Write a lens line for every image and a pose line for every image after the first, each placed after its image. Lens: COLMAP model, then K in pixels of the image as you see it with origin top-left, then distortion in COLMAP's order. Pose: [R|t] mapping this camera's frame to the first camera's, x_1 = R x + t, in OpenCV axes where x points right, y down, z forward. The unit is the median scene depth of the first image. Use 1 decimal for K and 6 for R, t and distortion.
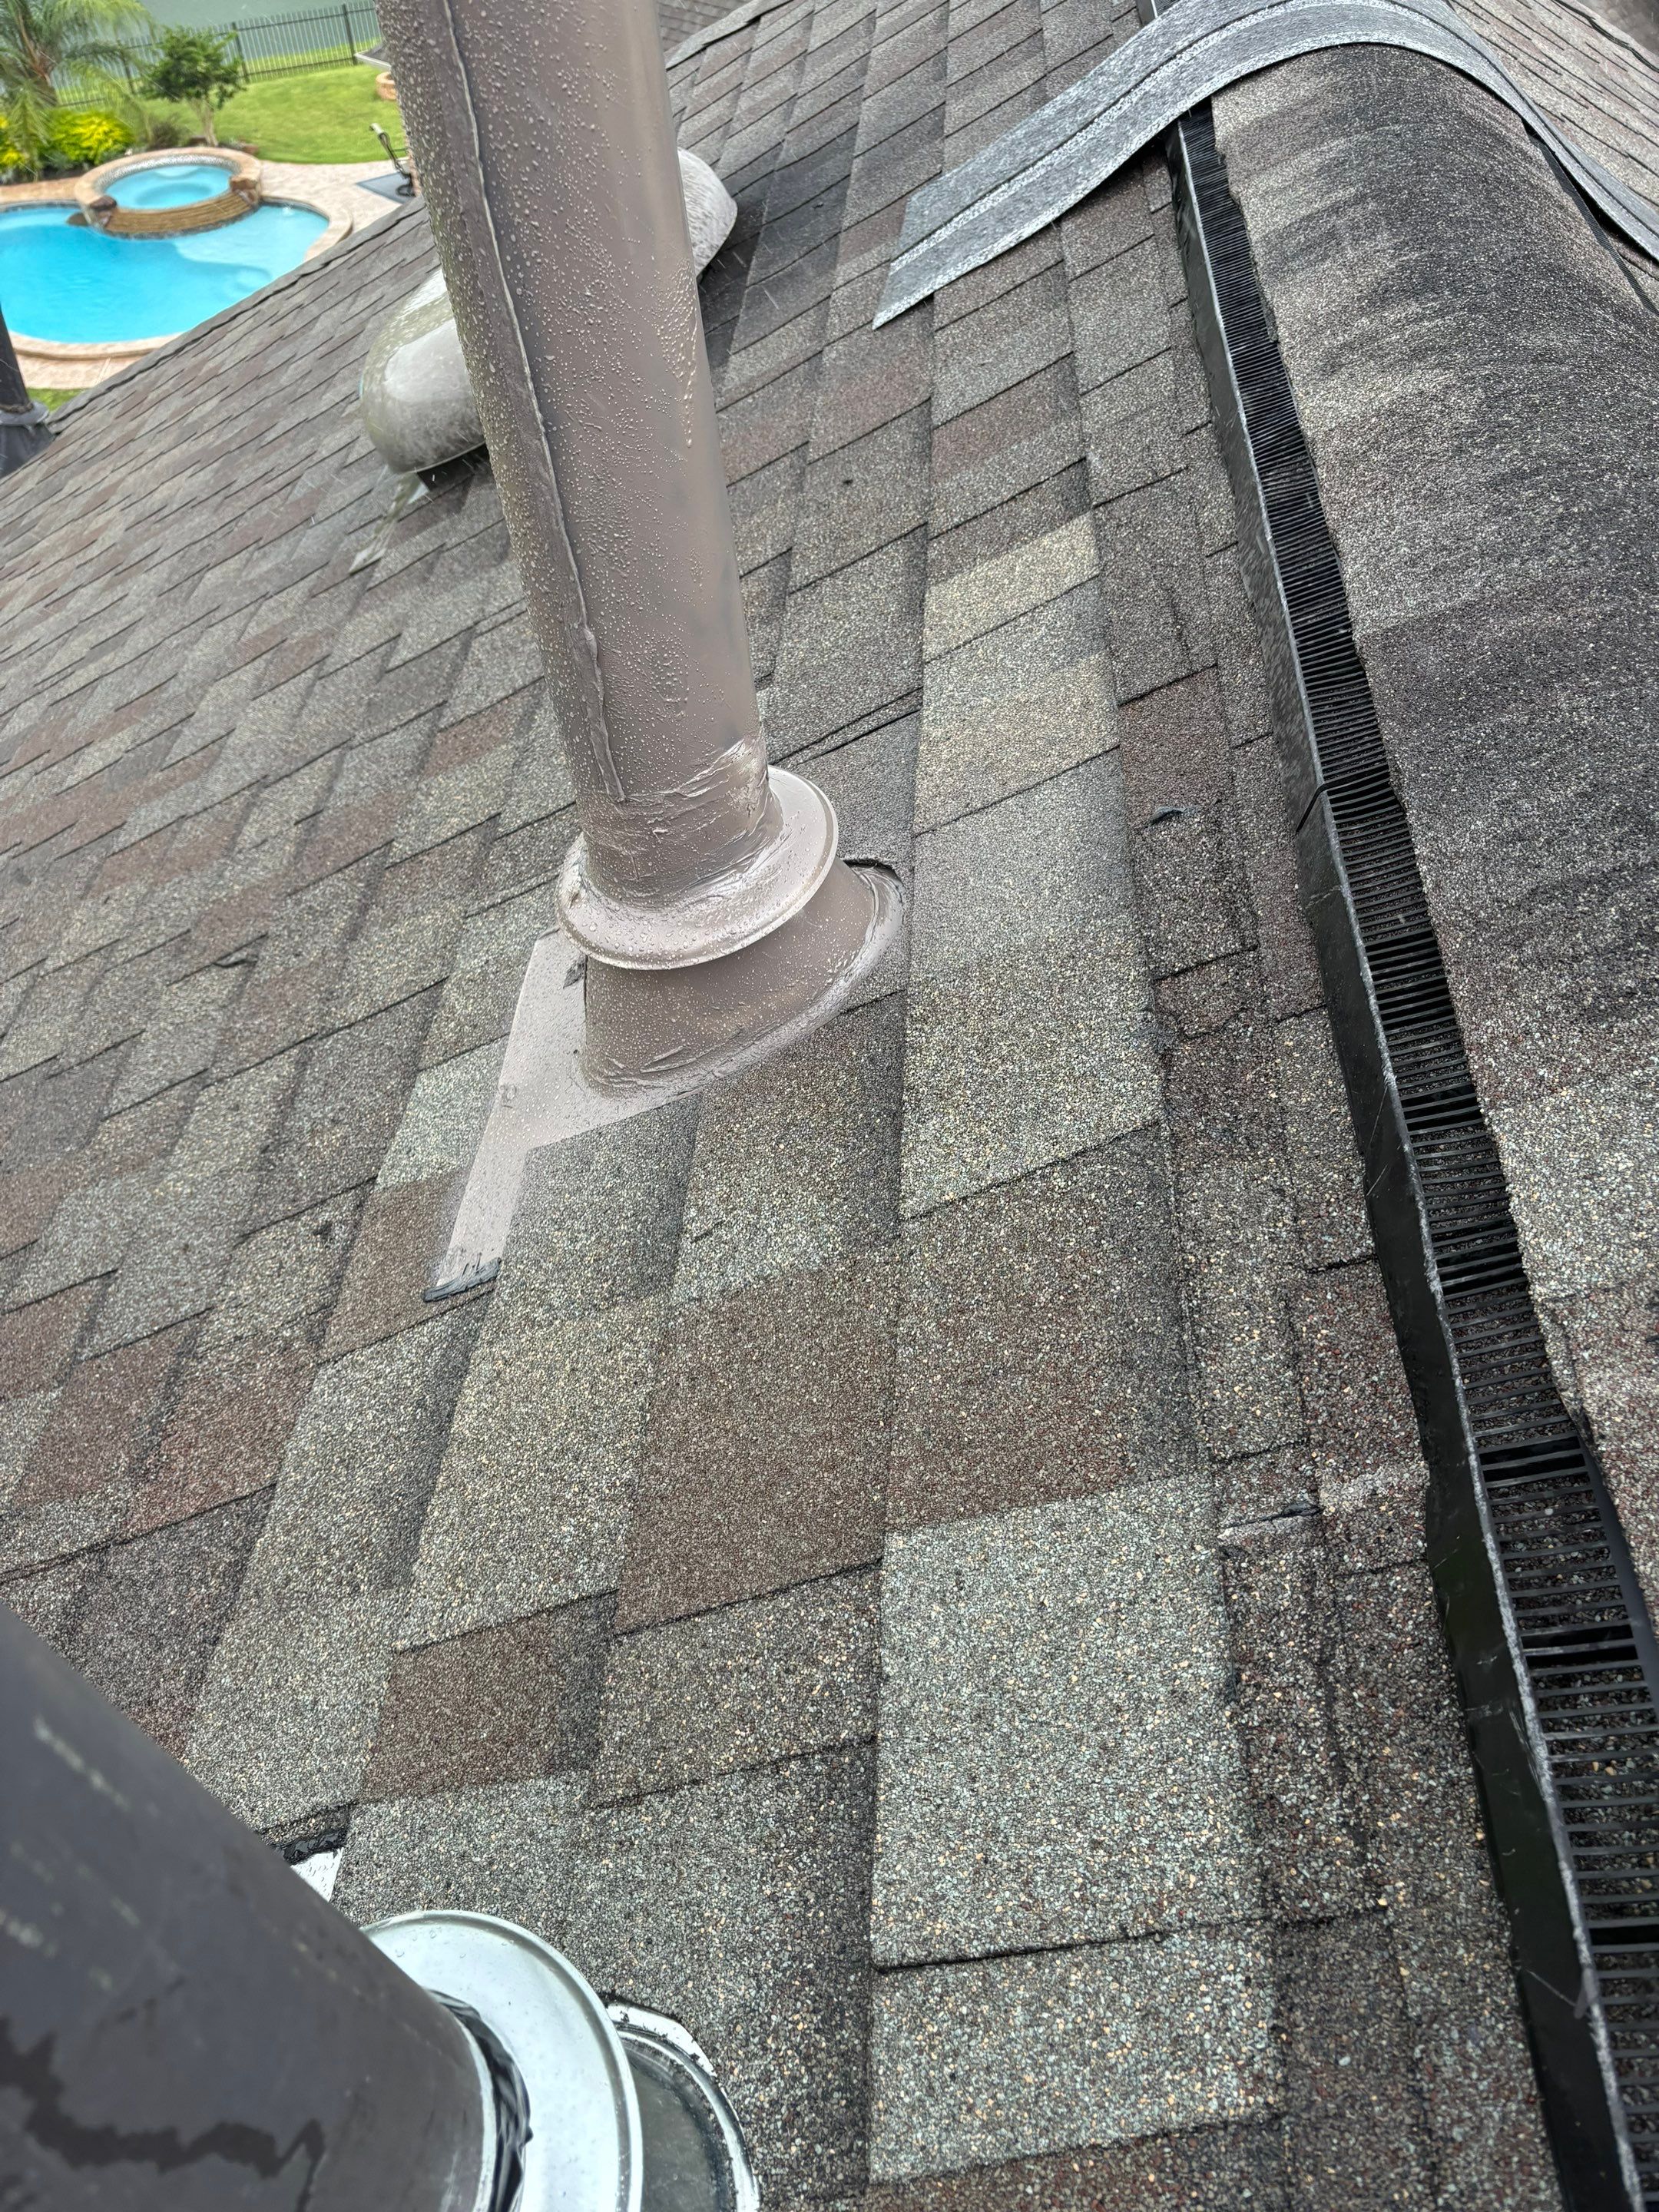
lens RADIAL K [[1689.4, 0, 836.3], [0, 1689.4, 1099.9], [0, 0, 1]] dist [0.037465, -0.040831]
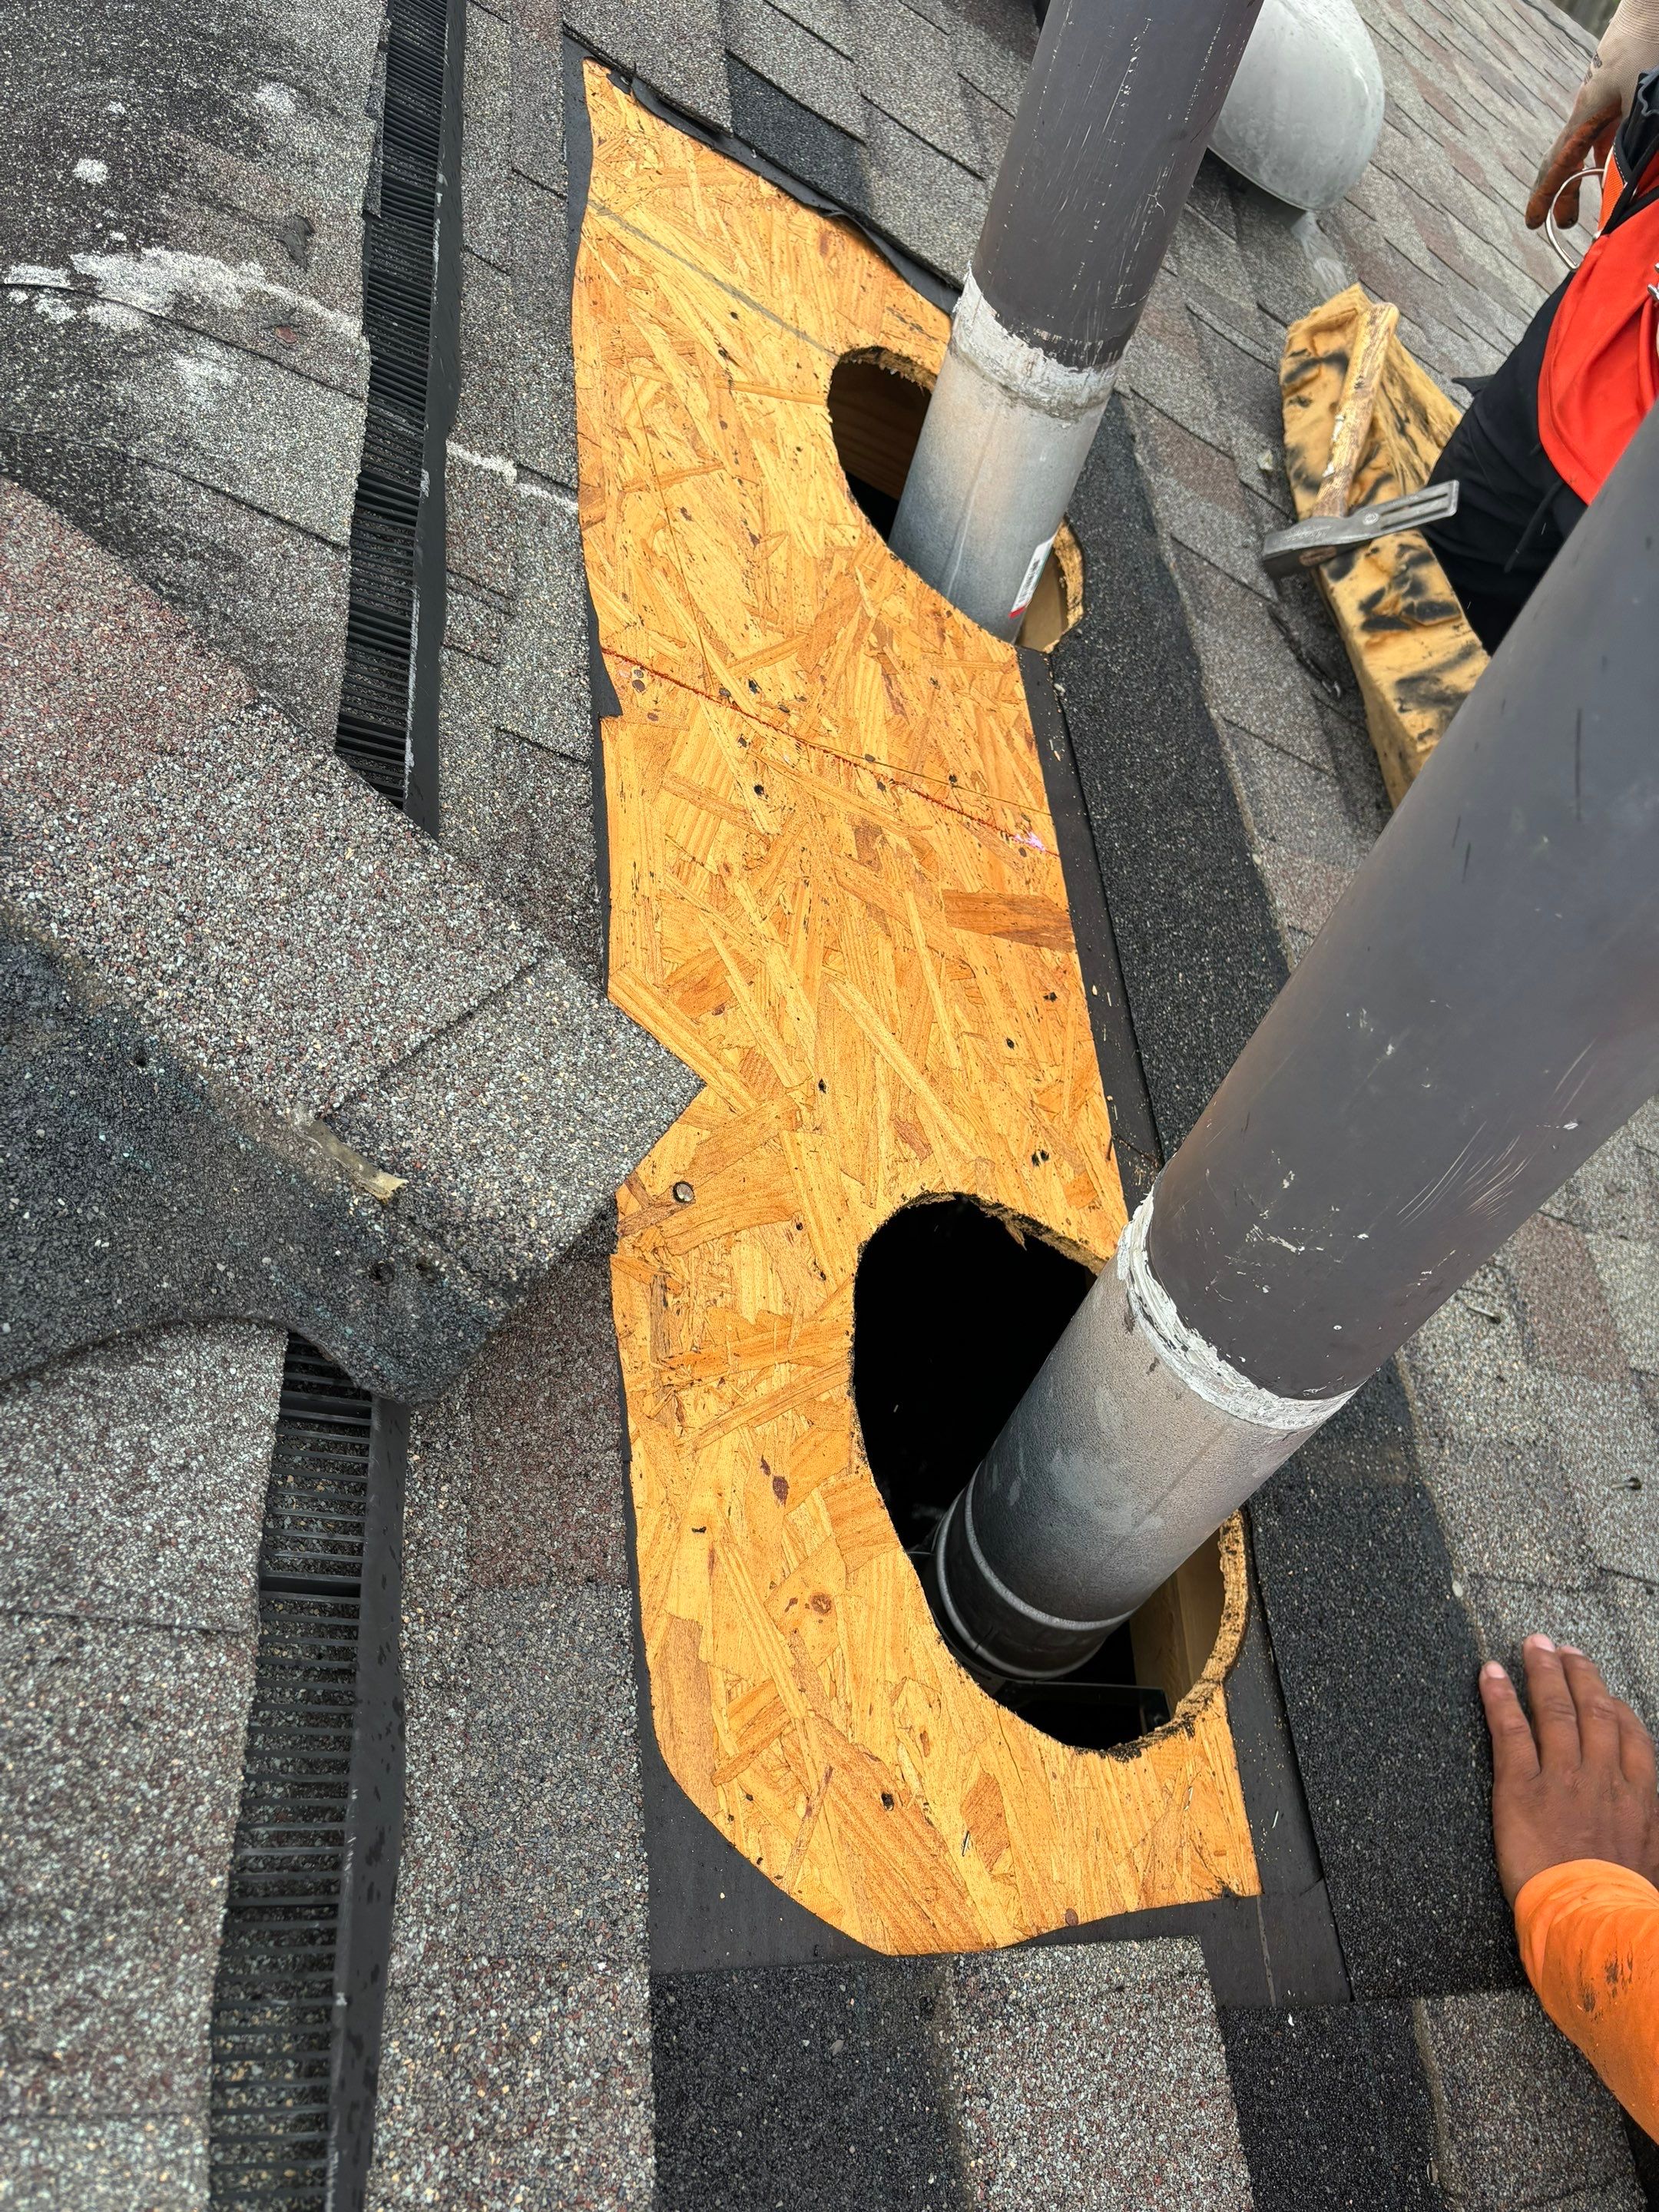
lens RADIAL K [[1689.4, 0, 817.7], [0, 1689.4, 1098.2], [0, 0, 1]] dist [0.037465, -0.040831]
pose [[-0.982915, 0.075058, -0.168061, 0.261796], [-0.181873, -0.255740, 0.949484, -1.074026], [0.028287, 0.963827, 0.265022, 0.942494]]
